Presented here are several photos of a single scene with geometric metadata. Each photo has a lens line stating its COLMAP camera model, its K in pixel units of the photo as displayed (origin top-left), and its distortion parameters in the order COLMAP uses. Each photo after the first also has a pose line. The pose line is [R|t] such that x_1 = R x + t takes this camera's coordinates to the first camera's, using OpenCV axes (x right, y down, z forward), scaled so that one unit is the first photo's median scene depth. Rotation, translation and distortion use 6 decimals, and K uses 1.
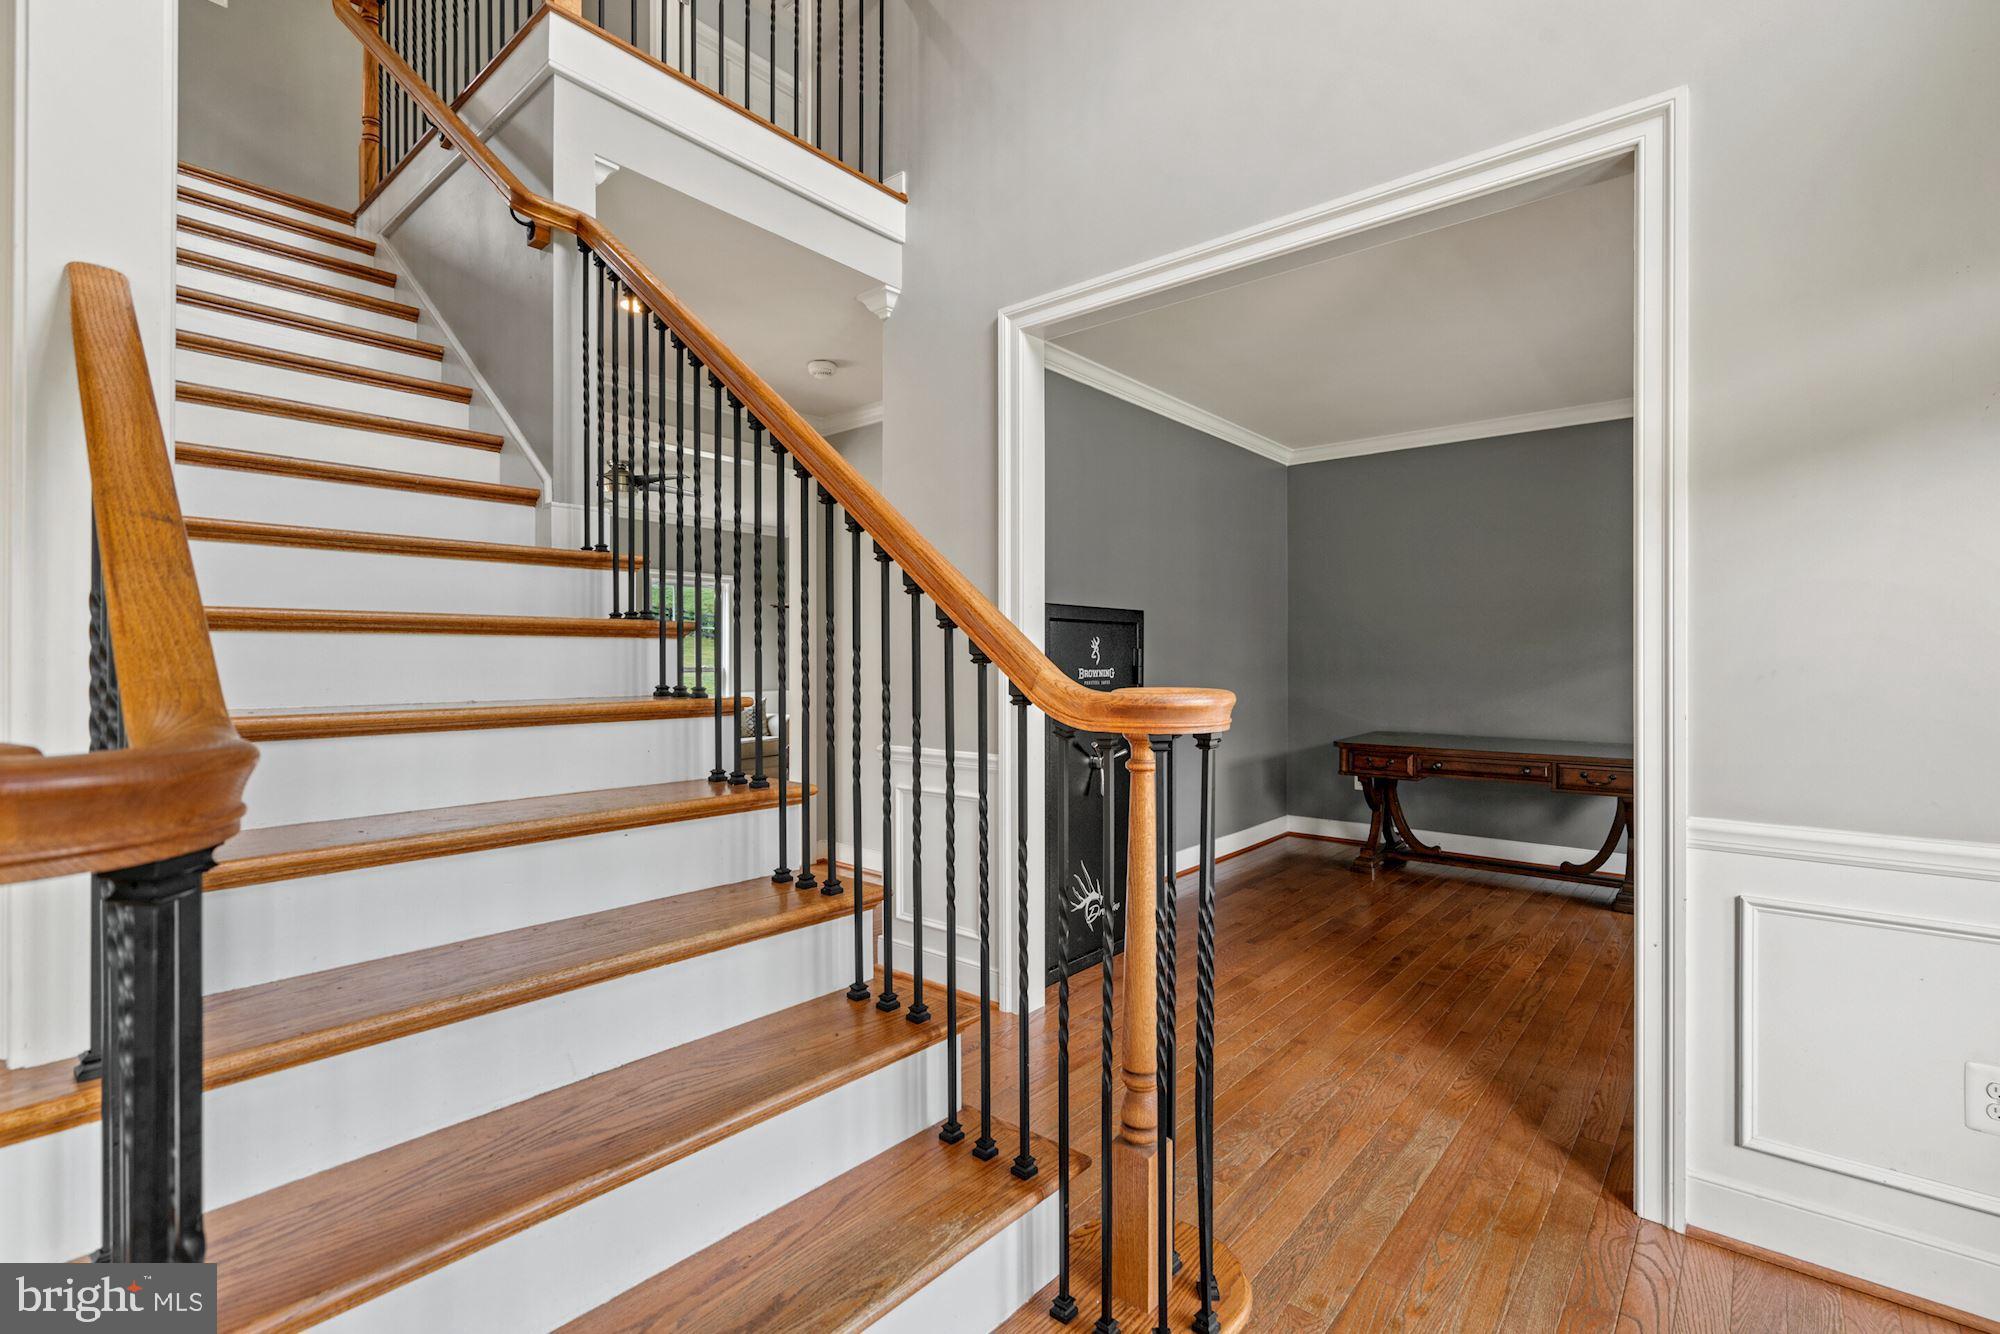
lens RADIAL K [[906.5, 0, 997.2], [0, 906.5, 663.5], [0, 0, 1]] dist [0.001646, 0.000430]
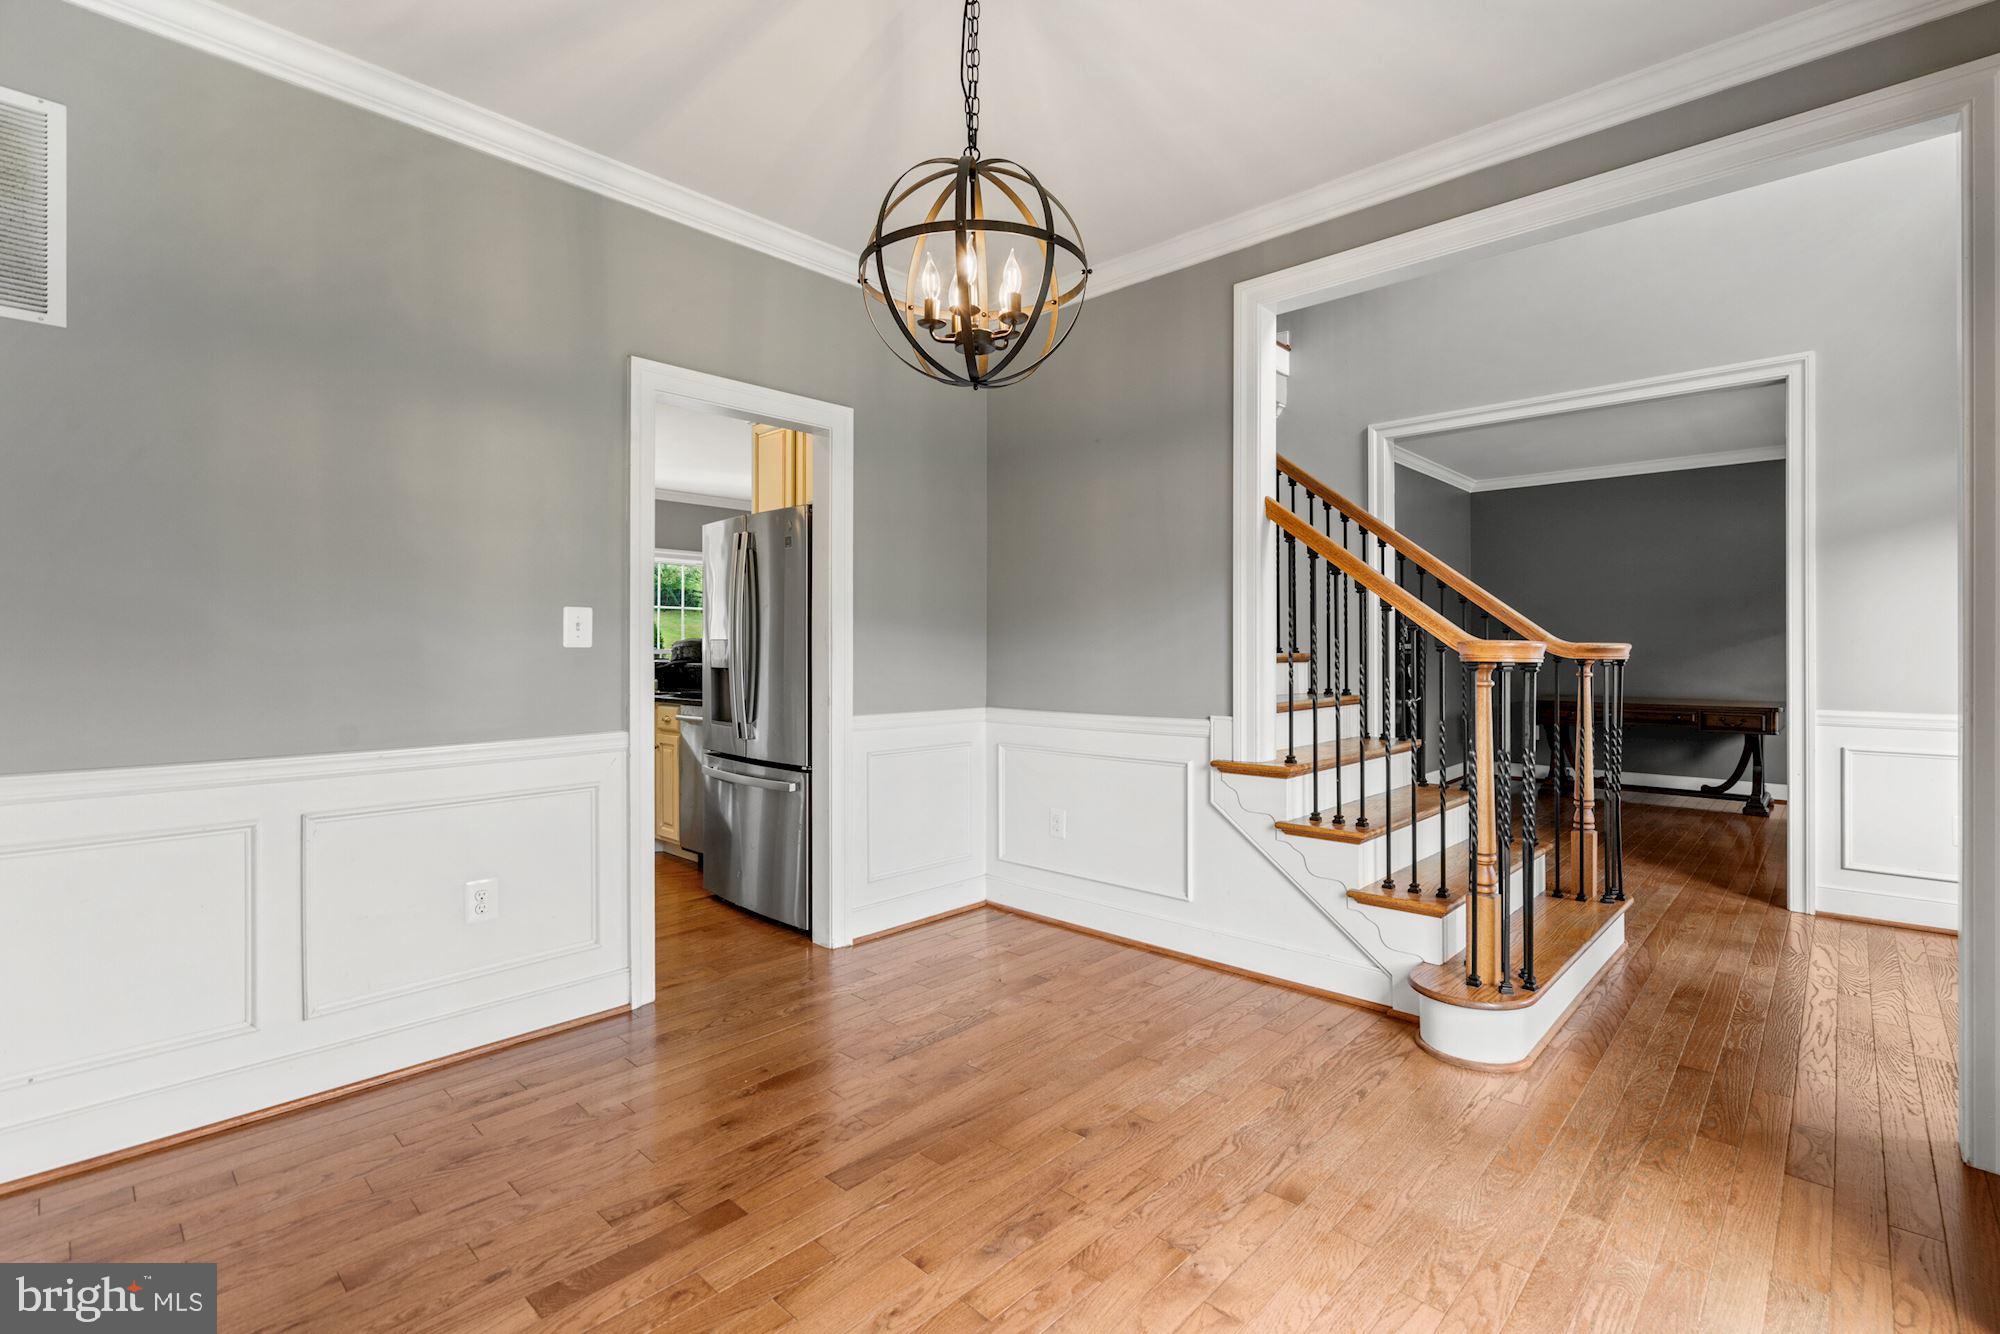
lens RADIAL K [[906.5, 0, 1007.0], [0, 906.5, 649.4], [0, 0, 1]] dist [0.001646, 0.000430]
pose [[0.998847, -0.000471, -0.048012, -0.842133], [0.000276, 0.999992, -0.004059, 0.037171], [0.048014, 0.004041, 0.998839, -0.990245]]
